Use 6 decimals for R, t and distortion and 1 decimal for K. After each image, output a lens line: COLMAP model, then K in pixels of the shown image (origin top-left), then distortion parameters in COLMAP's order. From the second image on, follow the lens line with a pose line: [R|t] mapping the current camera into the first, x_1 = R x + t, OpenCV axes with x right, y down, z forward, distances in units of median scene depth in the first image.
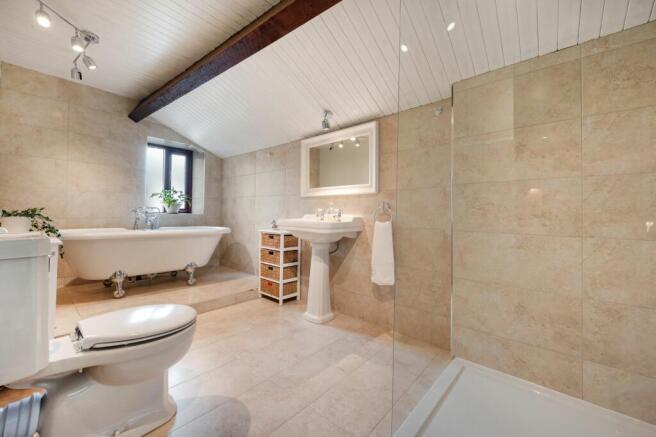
lens RADIAL K [[261.1, 0, 326.7], [0, 261.1, 213.7], [0, 0, 1]] dist [-0.001930, -0.000097]
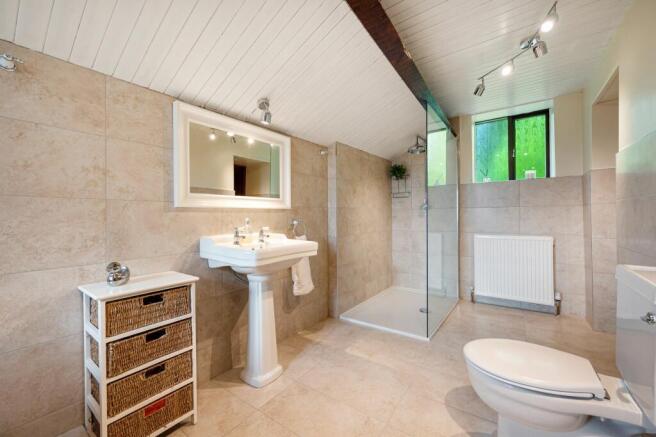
lens RADIAL K [[261.1, 0, 326.1], [0, 261.1, 216.7], [0, 0, 1]] dist [-0.001930, -0.000097]
pose [[-0.083647, -0.024445, 0.996196, -0.832583], [-0.000575, 0.999700, 0.024482, -0.074545], [-0.996495, 0.001475, -0.083636, 0.941292]]
